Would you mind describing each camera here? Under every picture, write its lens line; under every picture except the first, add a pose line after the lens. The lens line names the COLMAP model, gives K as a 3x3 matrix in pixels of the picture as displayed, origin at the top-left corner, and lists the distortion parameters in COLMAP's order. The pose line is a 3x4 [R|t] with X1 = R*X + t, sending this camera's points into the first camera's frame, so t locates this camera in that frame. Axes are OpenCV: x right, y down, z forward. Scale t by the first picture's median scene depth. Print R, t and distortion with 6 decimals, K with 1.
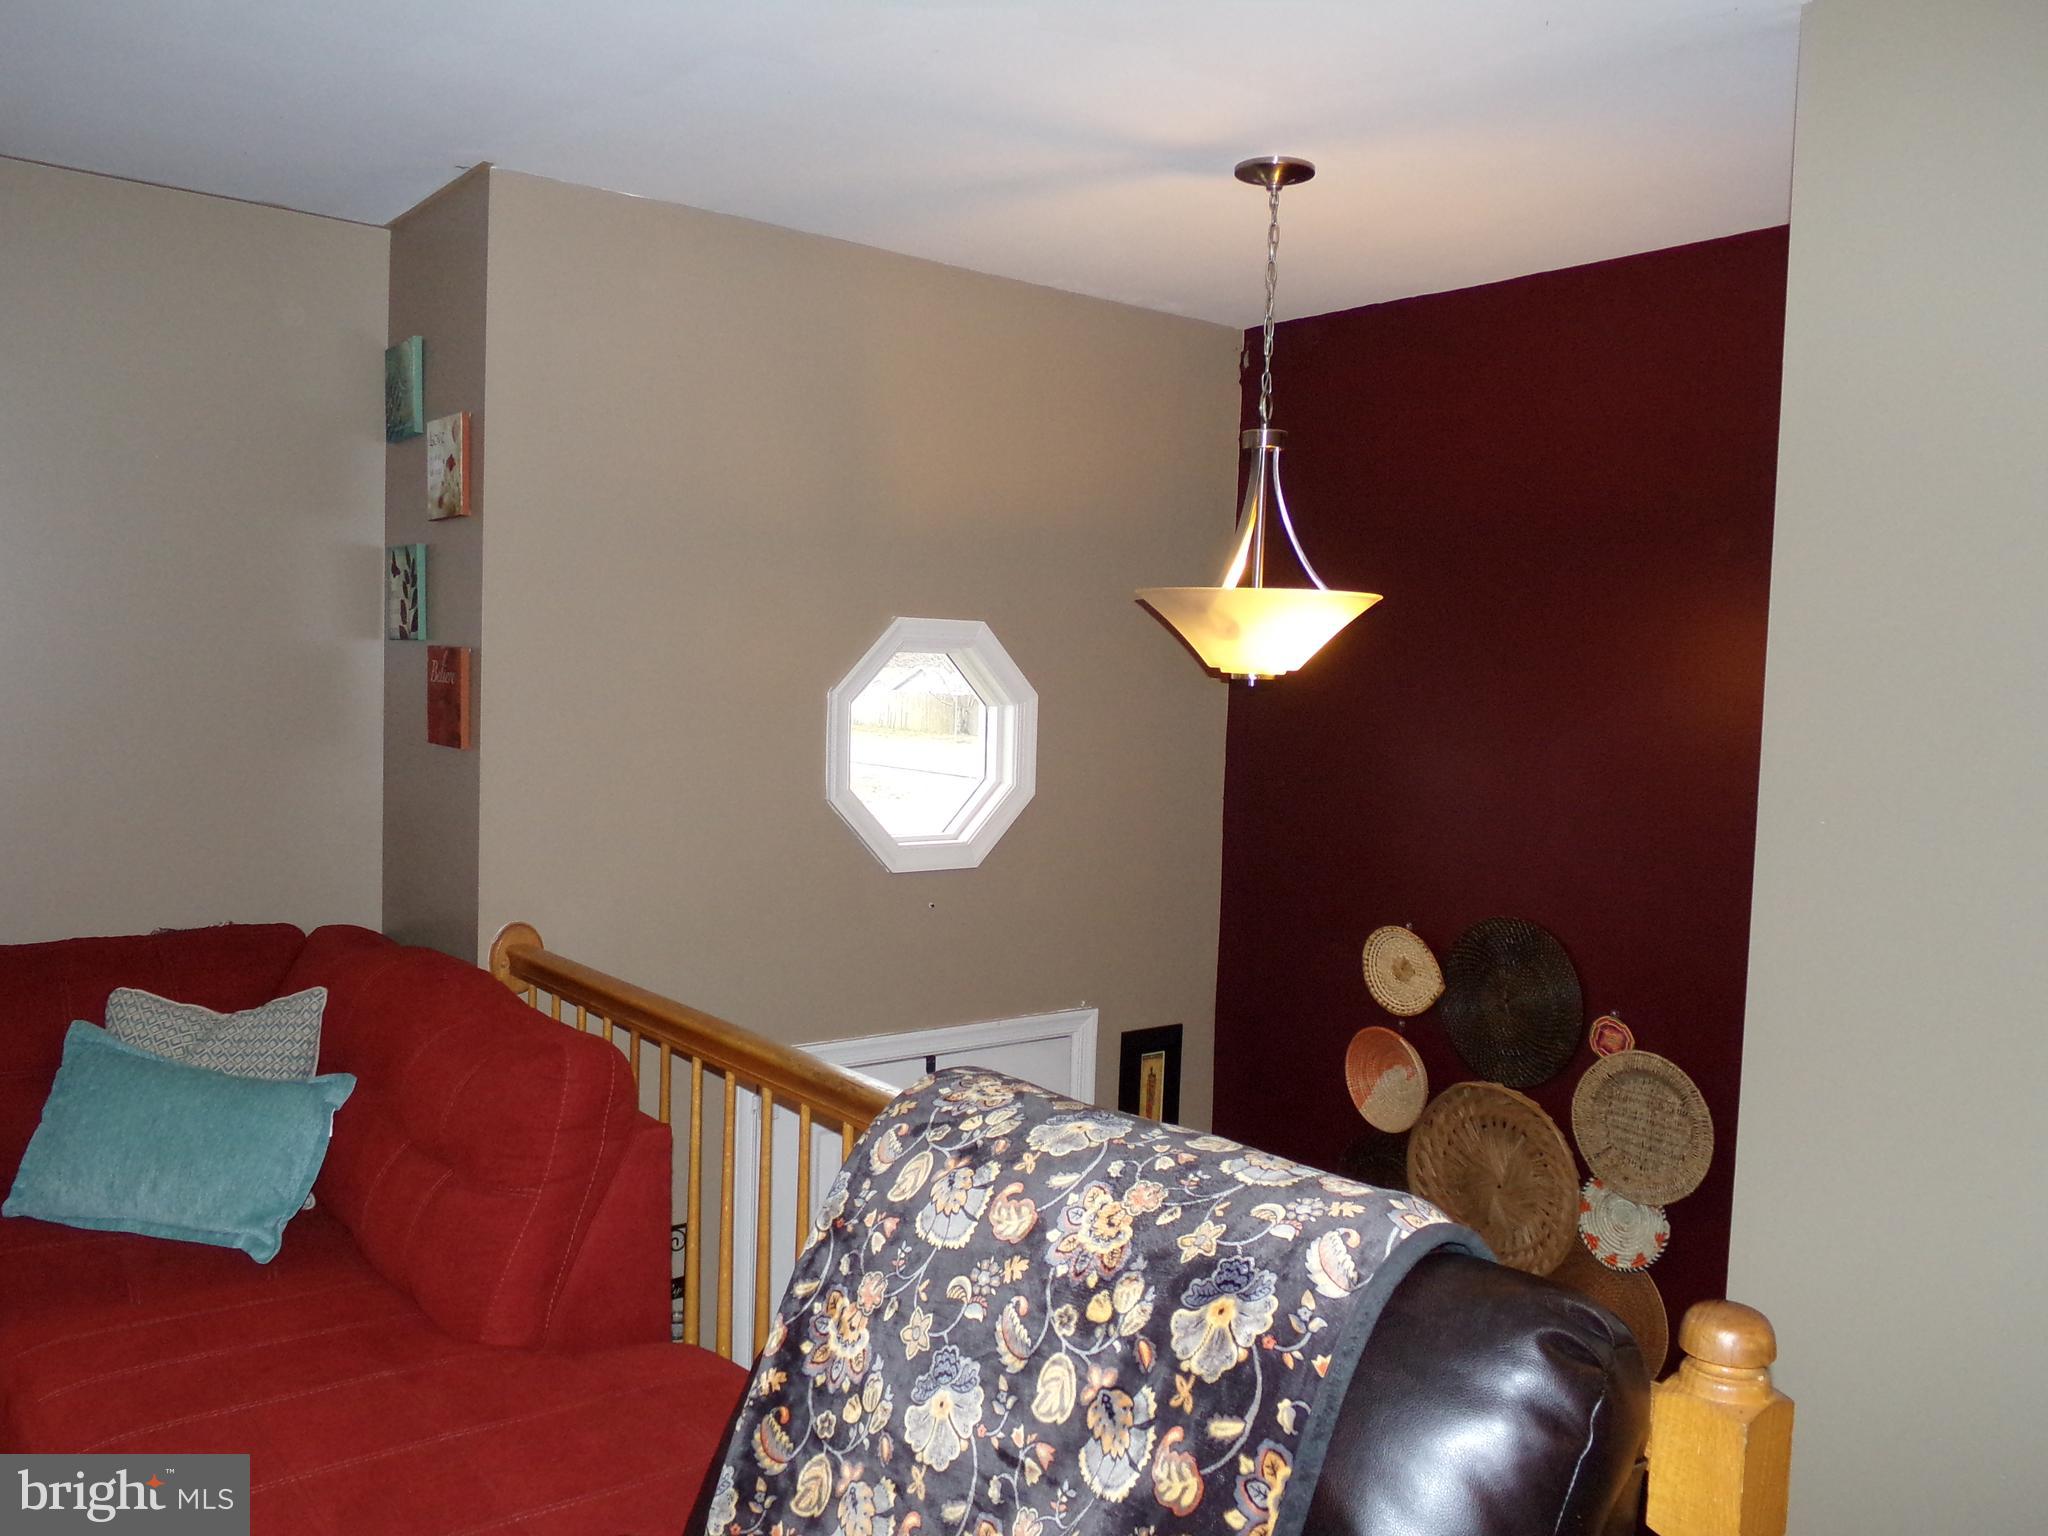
lens RADIAL K [[1653.8, 0, 1062.9], [0, 1653.8, 794.9], [0, 0, 1]] dist [-0.008951, -0.029337]
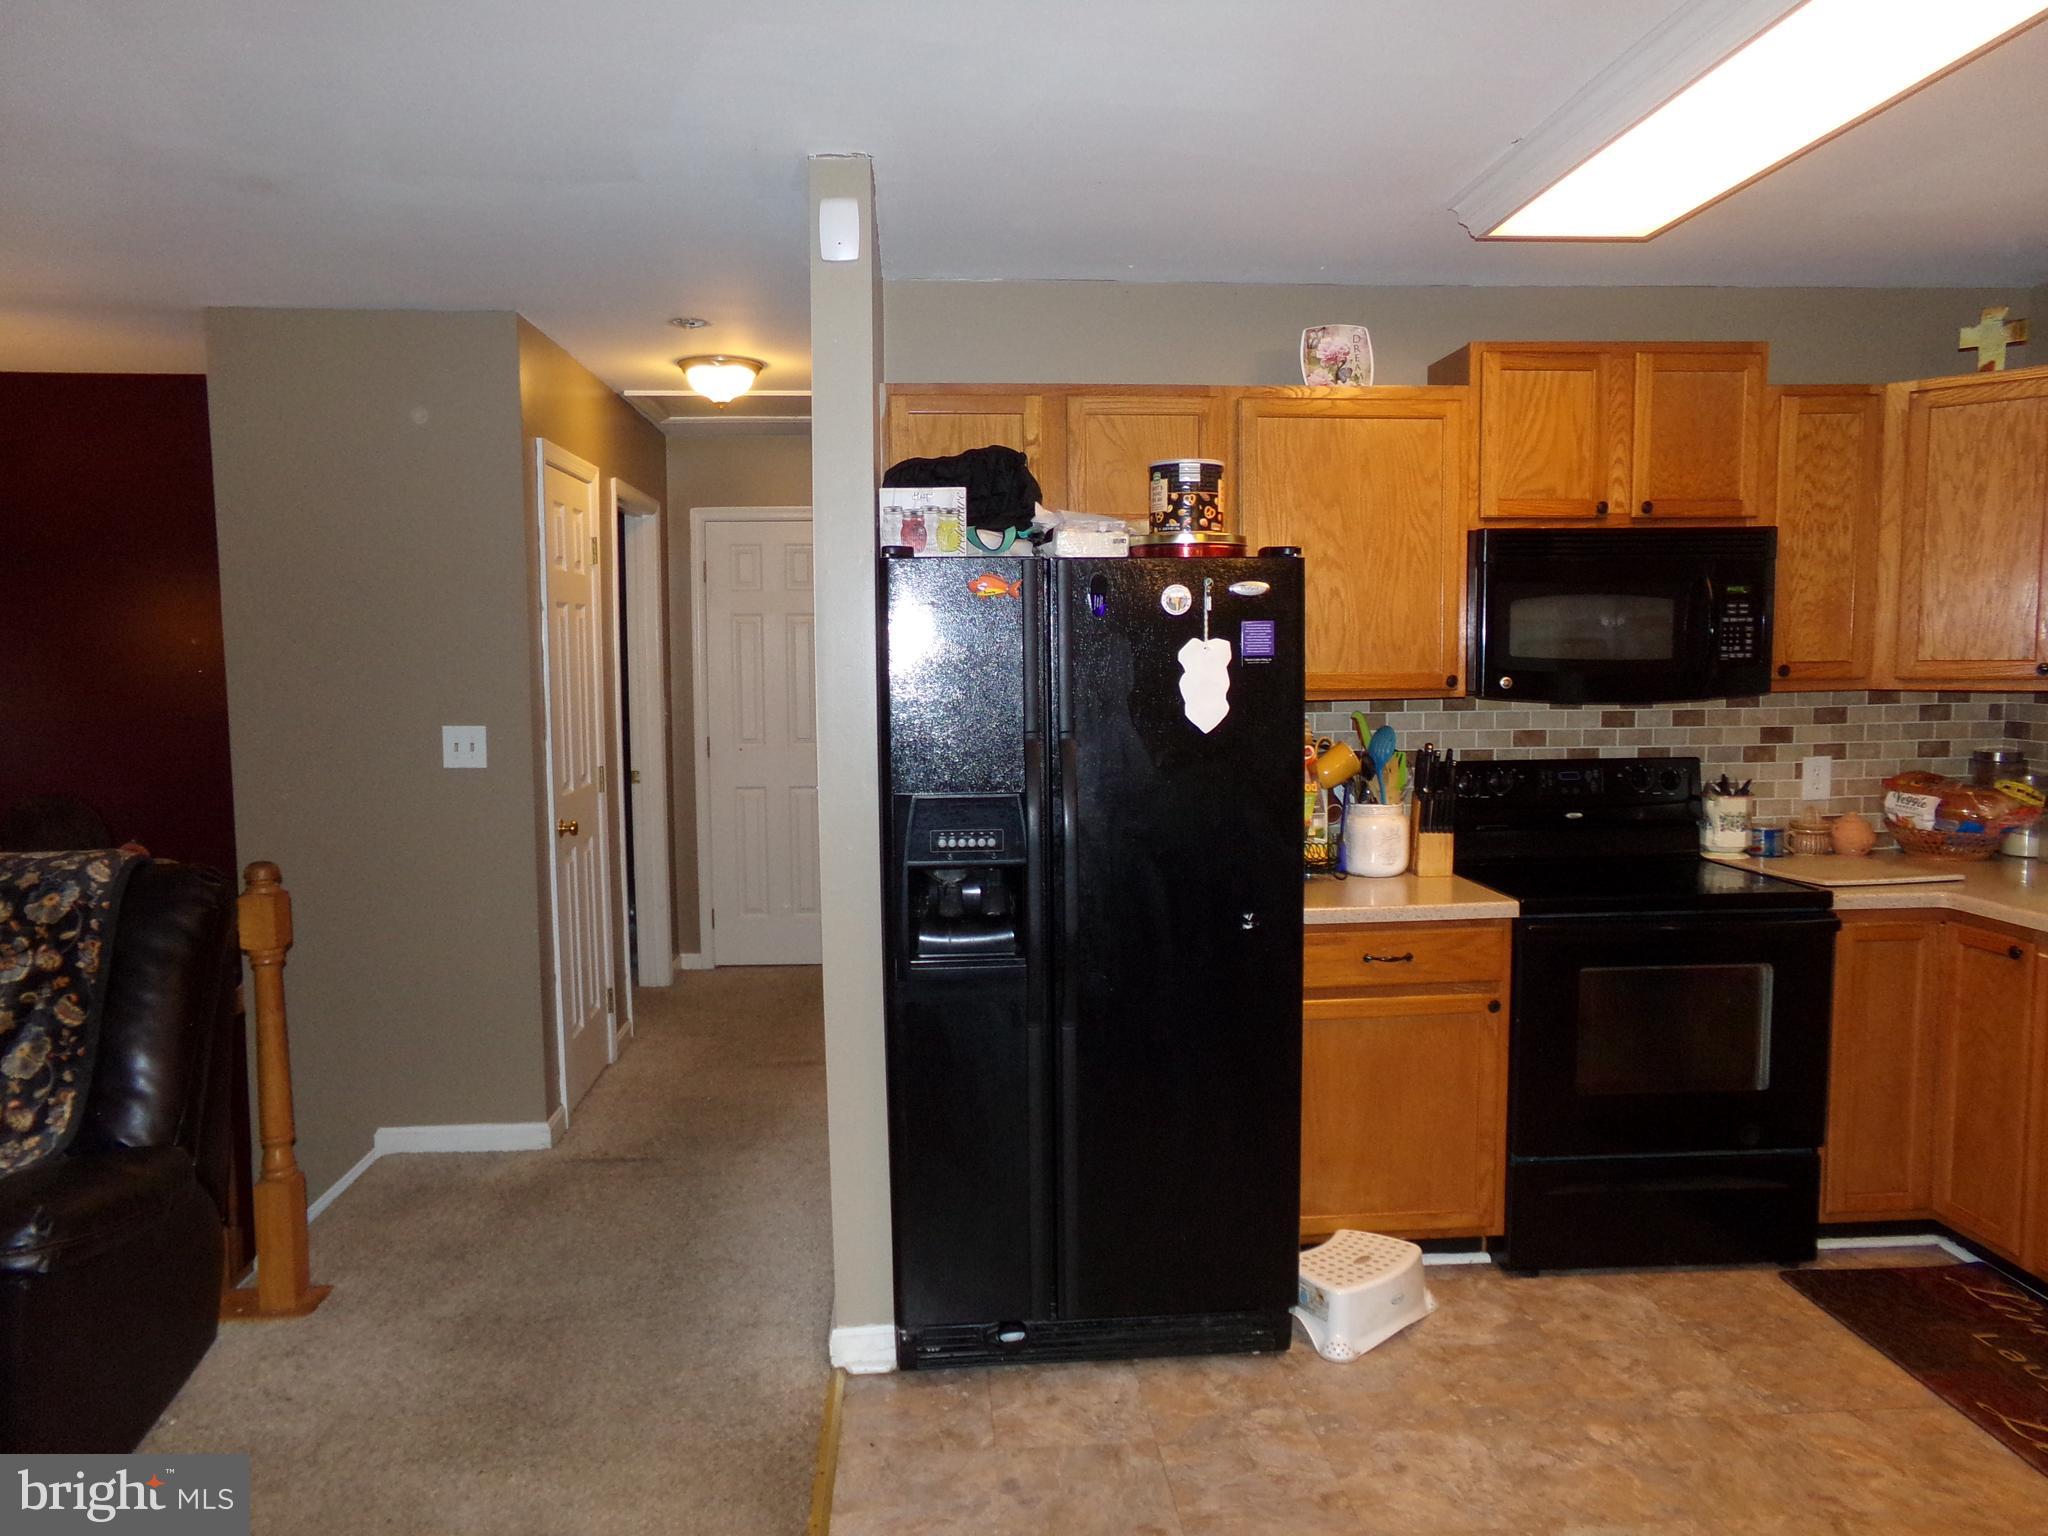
lens RADIAL K [[1386.9, 0, 1004.8], [0, 1386.9, 782.7], [0, 0, 1]] dist [-0.046863, 0.059725]
pose [[0.581506, -0.116957, 0.805091, -0.709748], [0.081085, 0.993017, 0.085691, 0.079760], [-0.809491, 0.015451, 0.586929, -1.363691]]
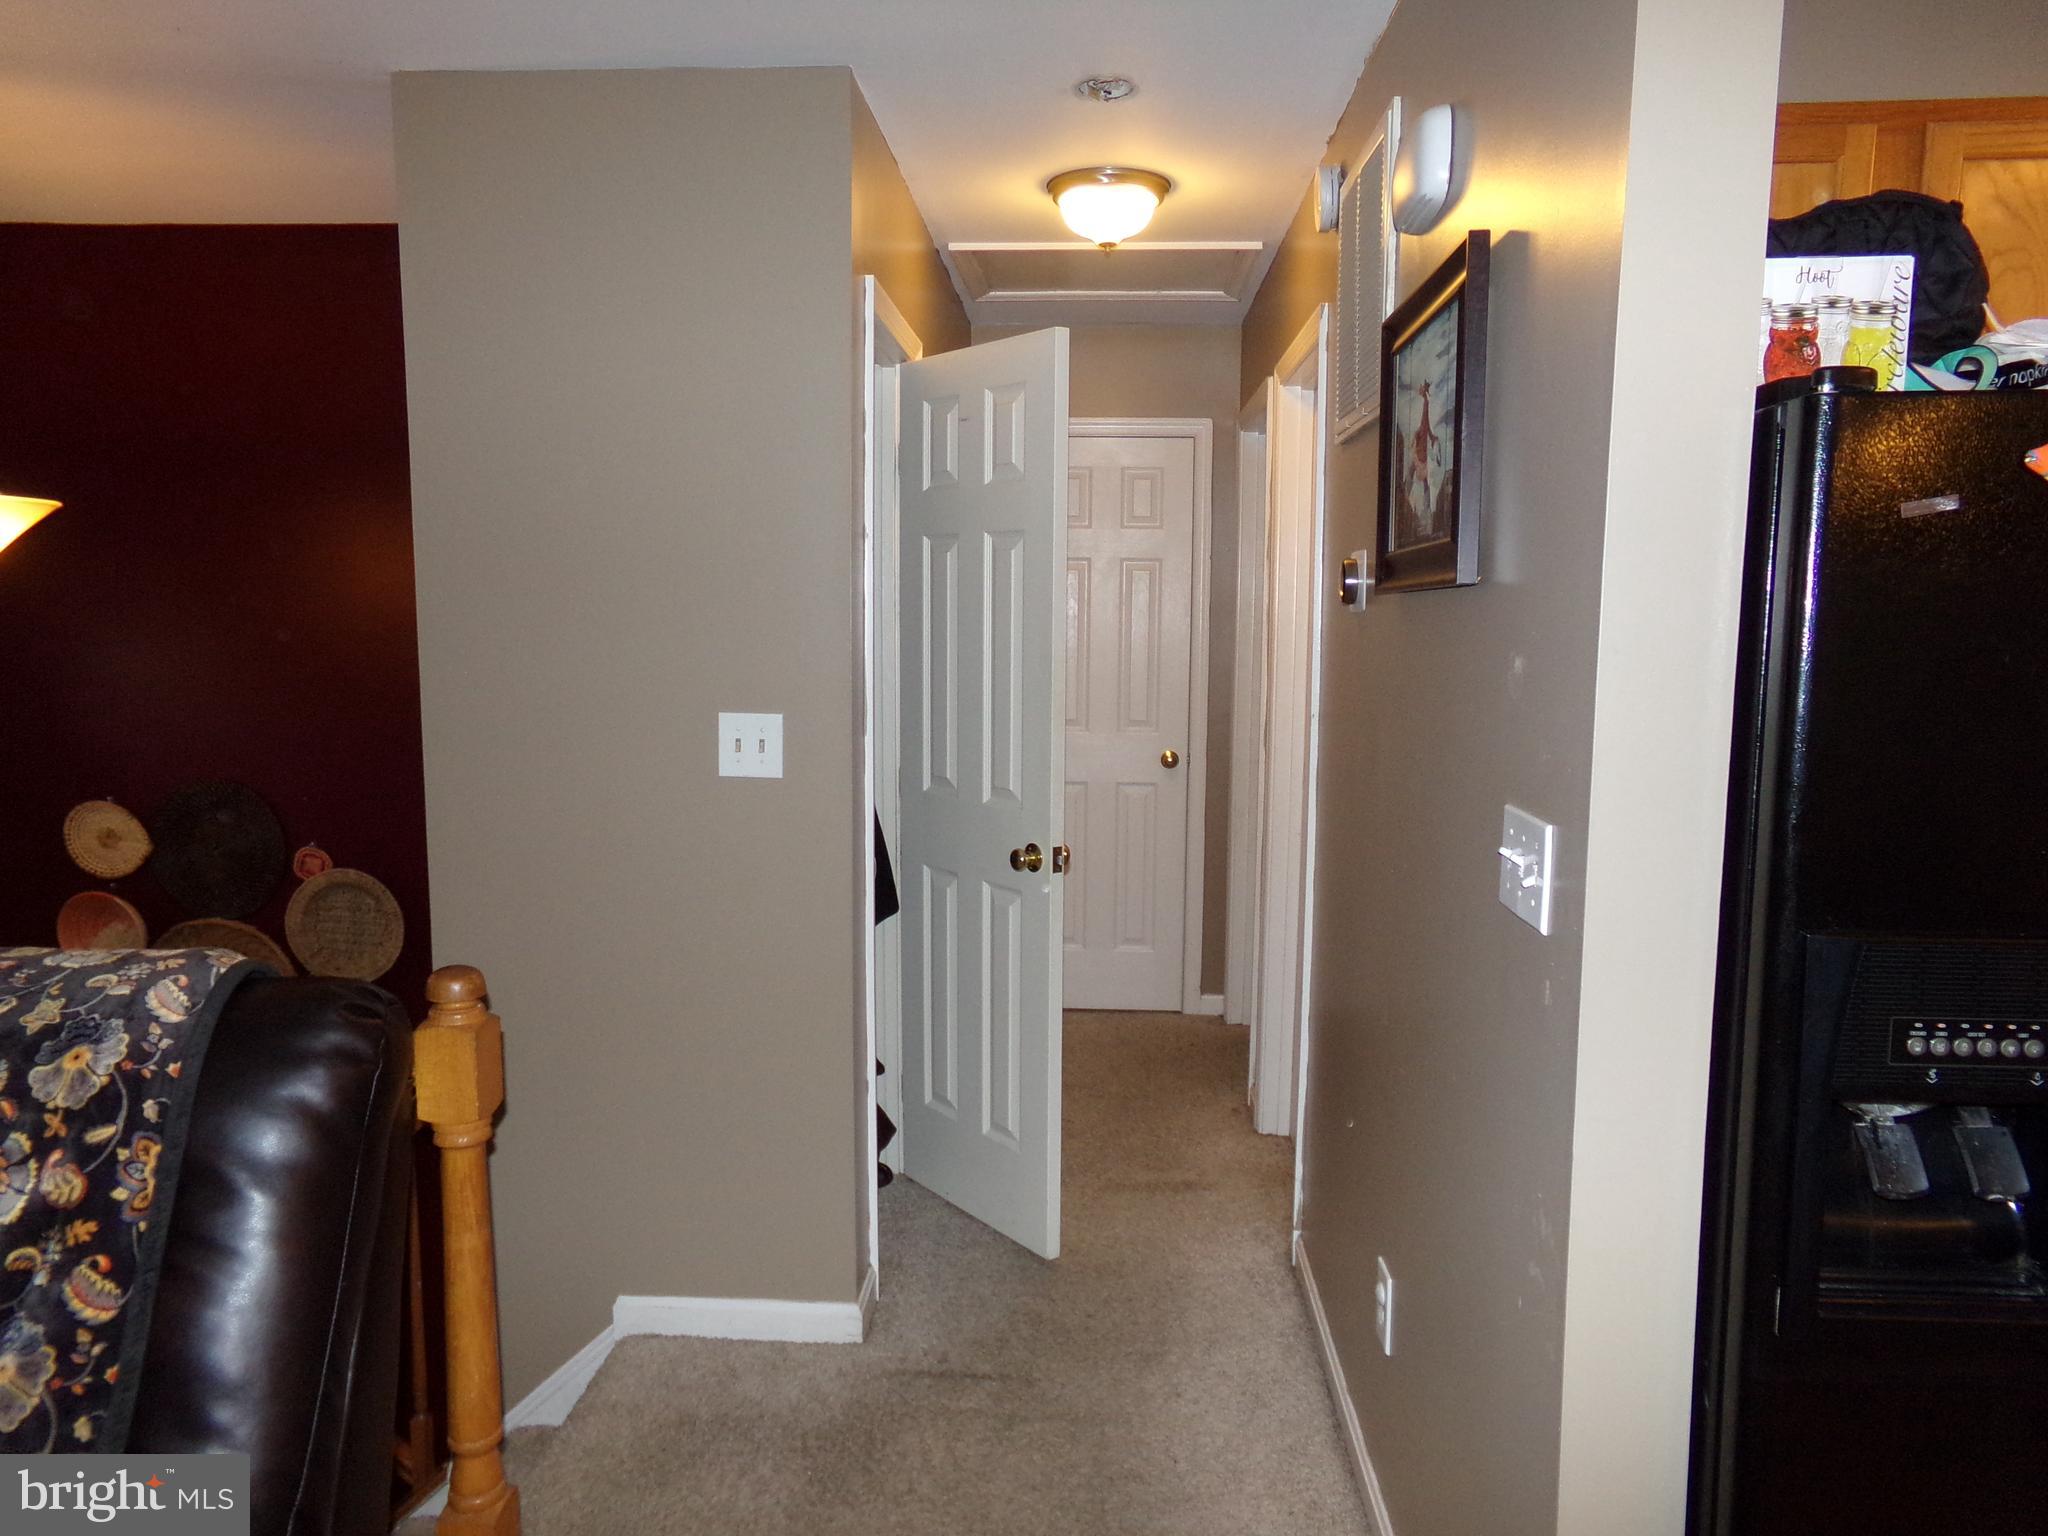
lens RADIAL K [[1386.9, 0, 1007.8], [0, 1386.9, 771.6], [0, 0, 1]] dist [-0.046863, 0.059725]
pose [[0.678391, -0.117898, 0.725179, -0.166872], [0.067222, 0.992861, 0.098532, 0.030533], [-0.731619, -0.018095, 0.681474, -0.276092]]
